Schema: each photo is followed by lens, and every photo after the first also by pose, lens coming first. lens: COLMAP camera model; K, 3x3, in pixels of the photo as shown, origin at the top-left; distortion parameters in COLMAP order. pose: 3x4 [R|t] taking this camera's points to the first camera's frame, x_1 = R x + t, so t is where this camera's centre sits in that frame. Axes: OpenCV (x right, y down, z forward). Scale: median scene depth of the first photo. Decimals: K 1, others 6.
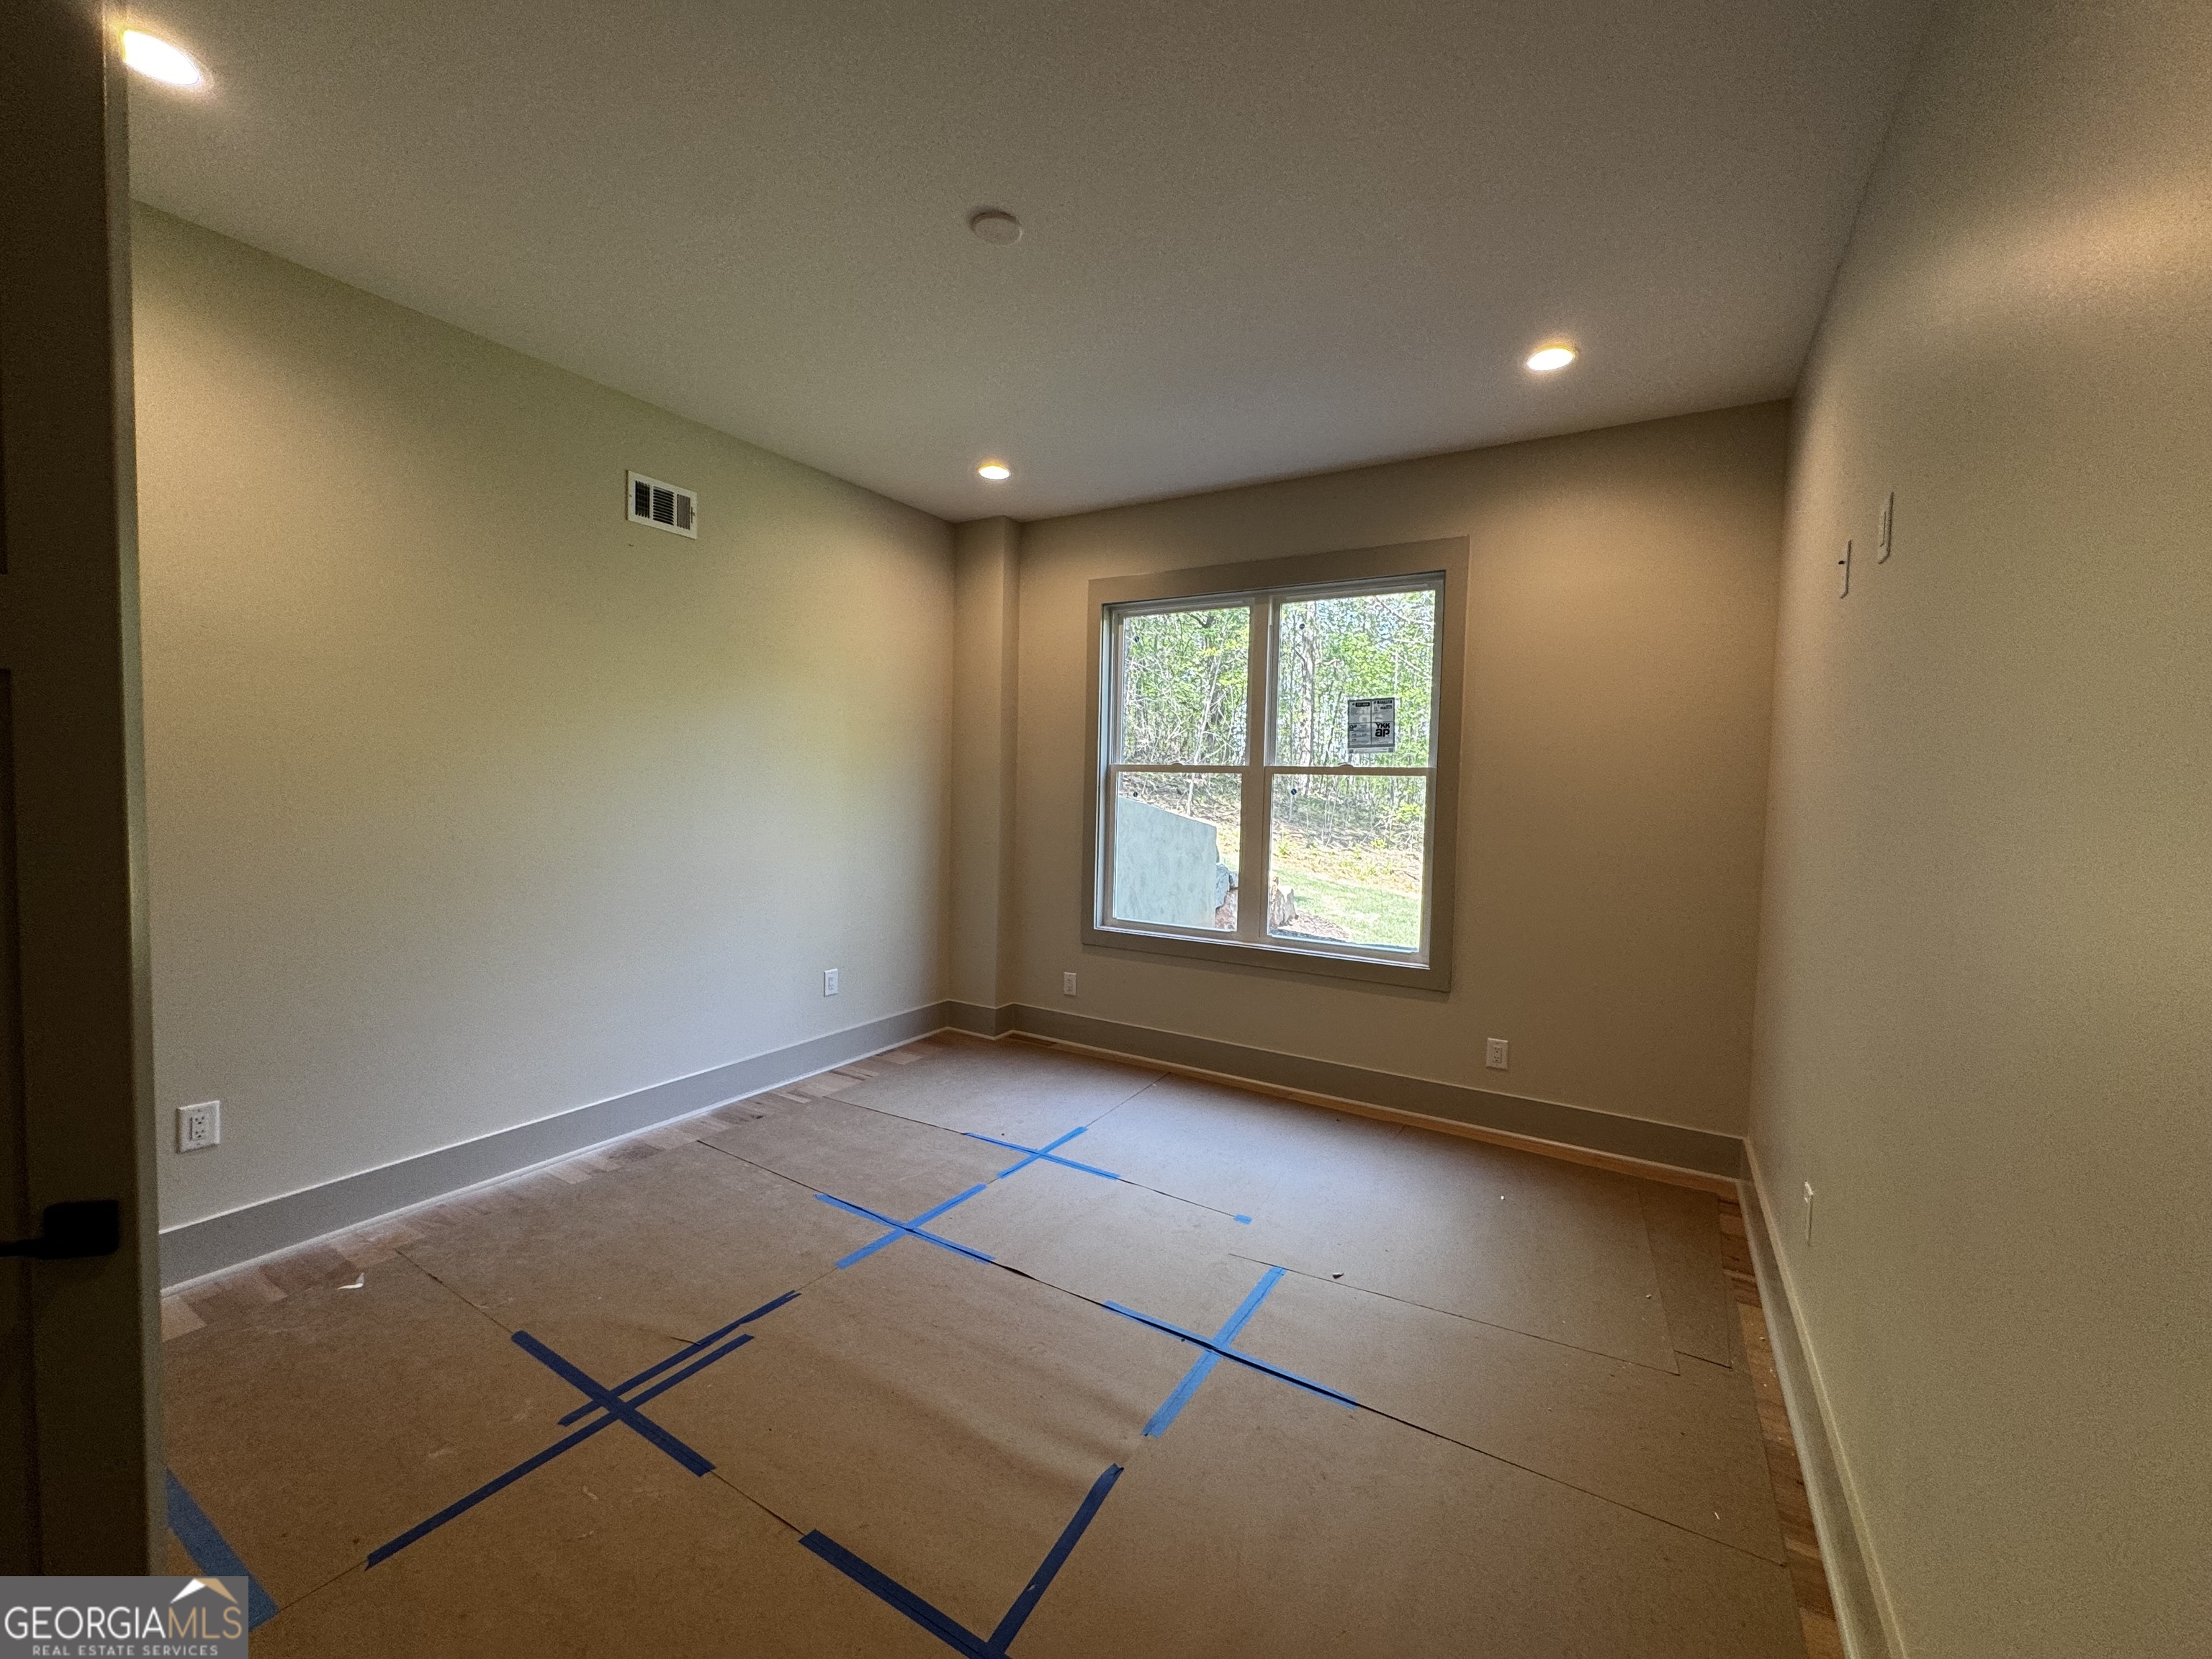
lens RADIAL K [[887.1, 0, 1091.3], [0, 887.1, 836.2], [0, 0, 1]] dist [-0.000573, -0.000096]
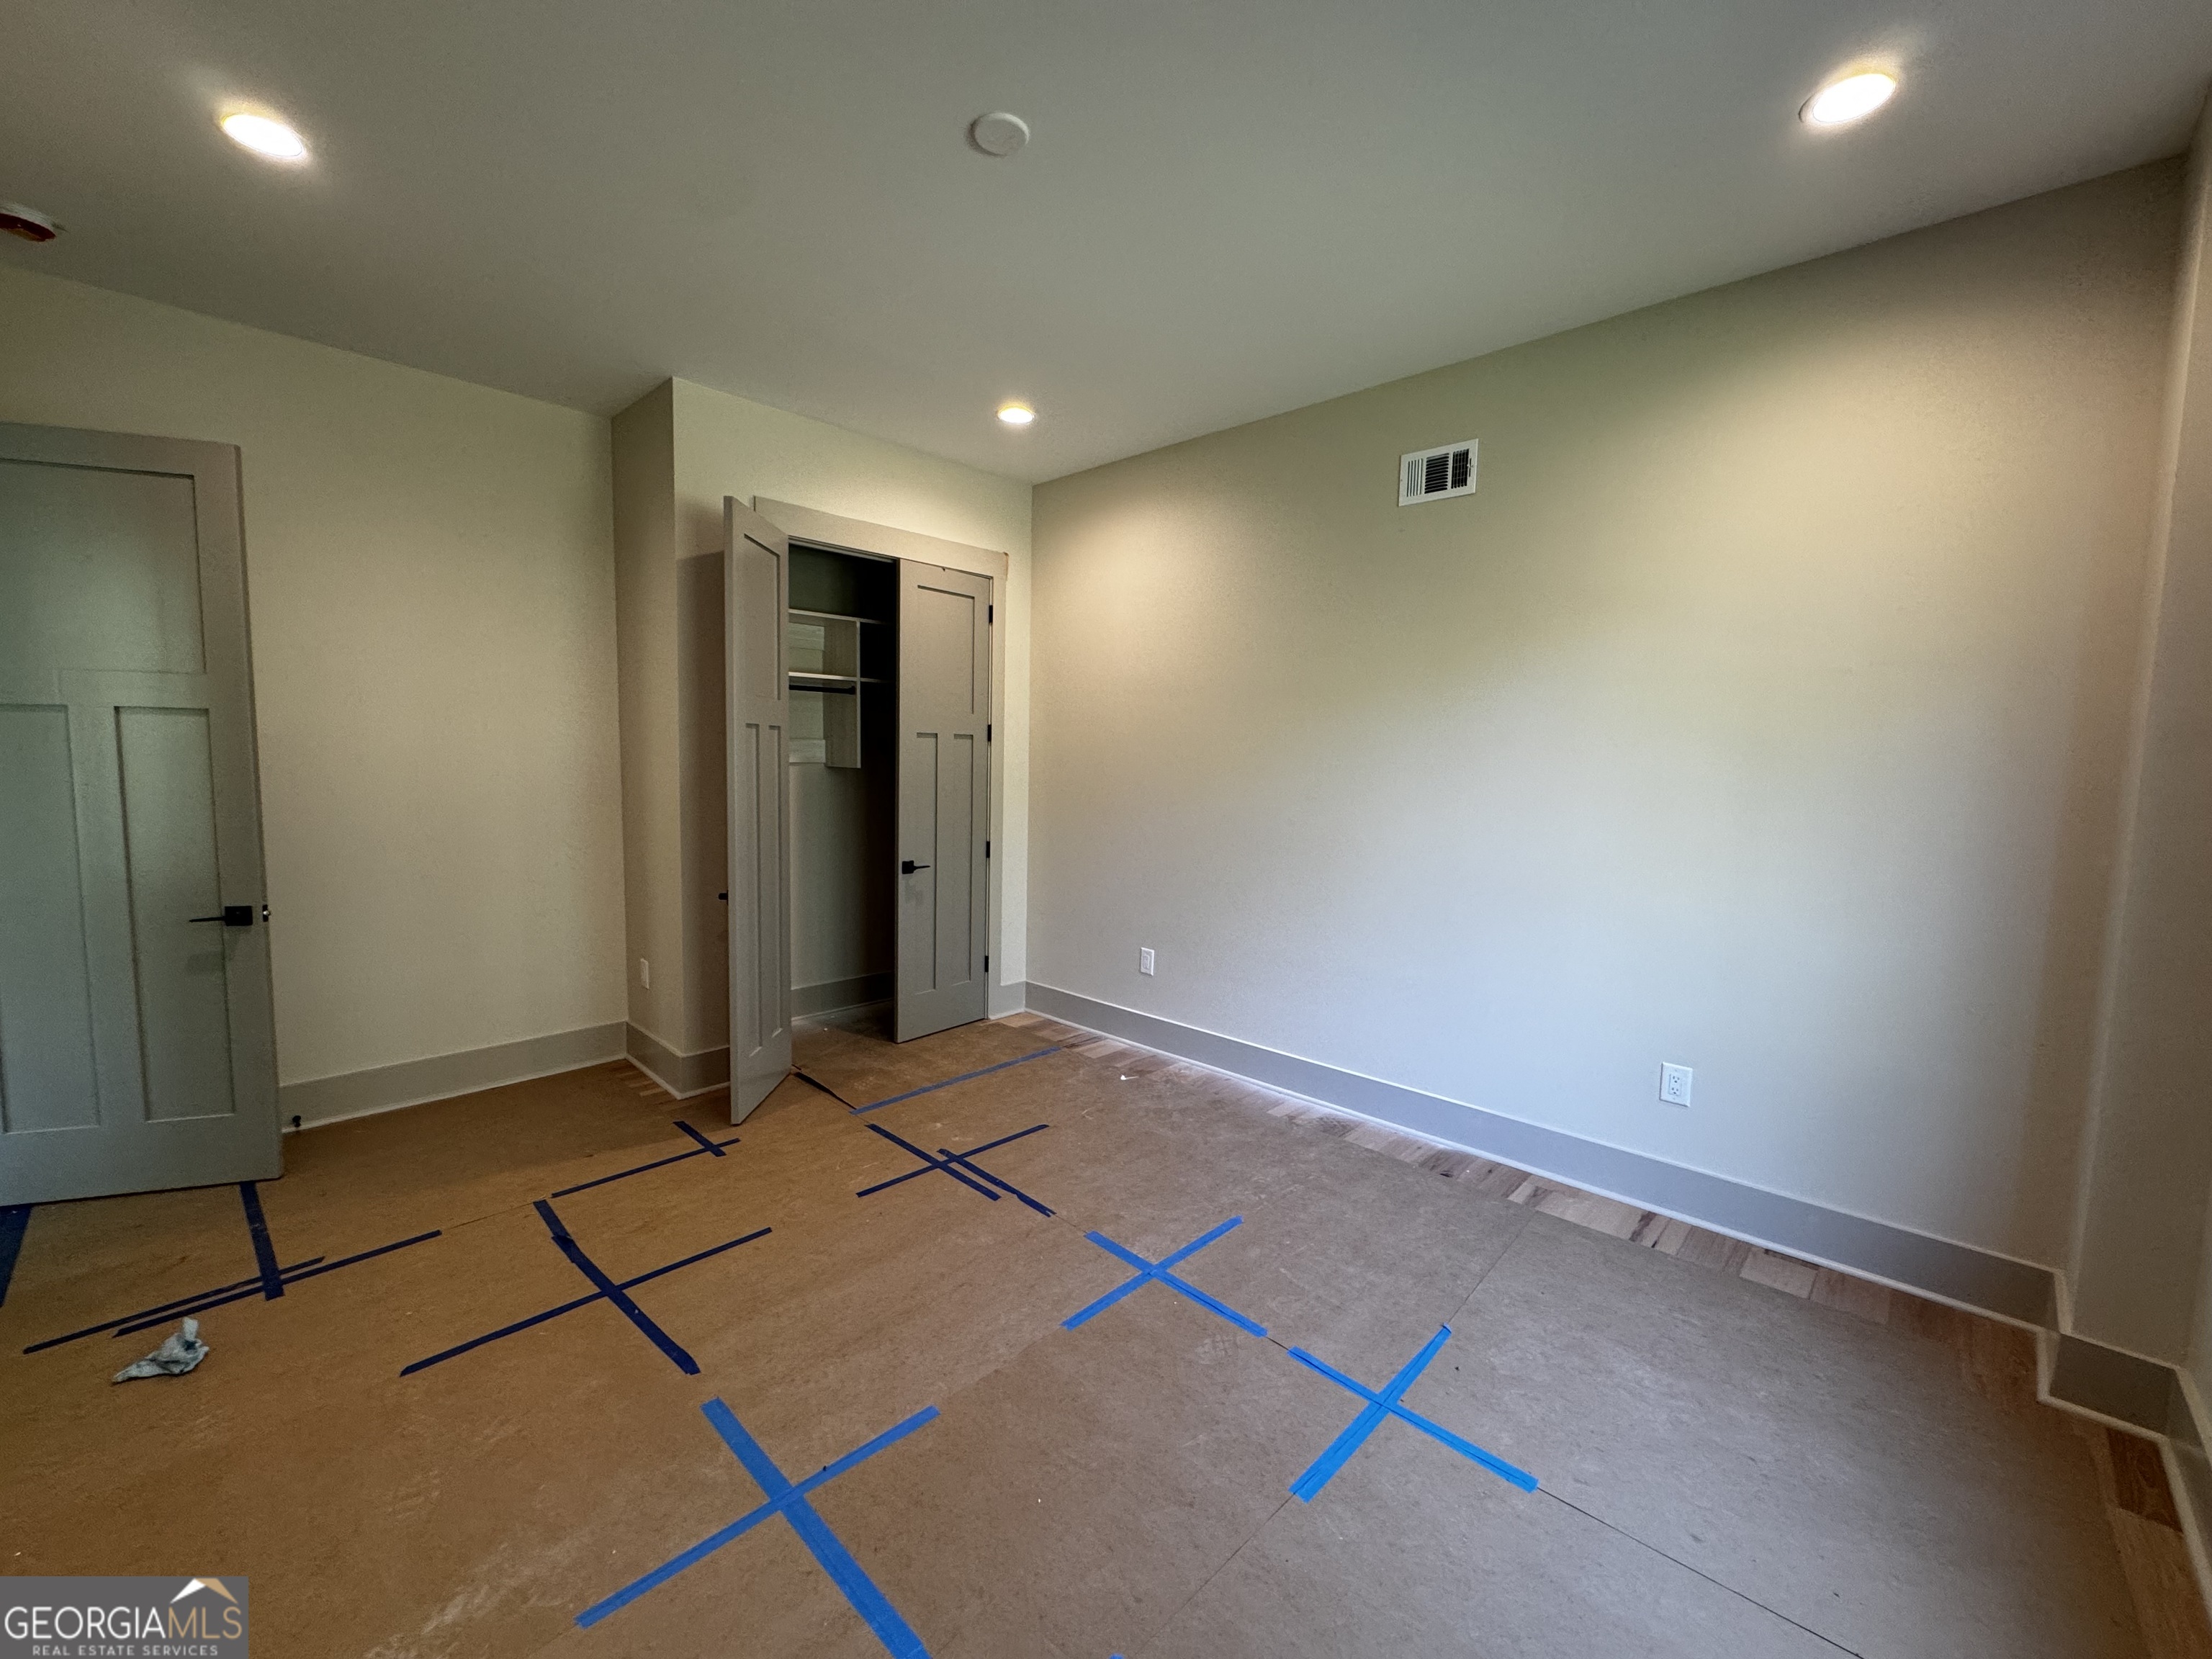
lens RADIAL K [[887.1, 0, 1109.4], [0, 887.1, 826.3], [0, 0, 1]] dist [-0.000573, -0.000096]
pose [[-0.201280, 0.054650, -0.978008, 0.525114], [-0.080392, 0.994152, 0.072098, -0.045670], [0.976229, 0.093136, -0.195710, 0.898411]]
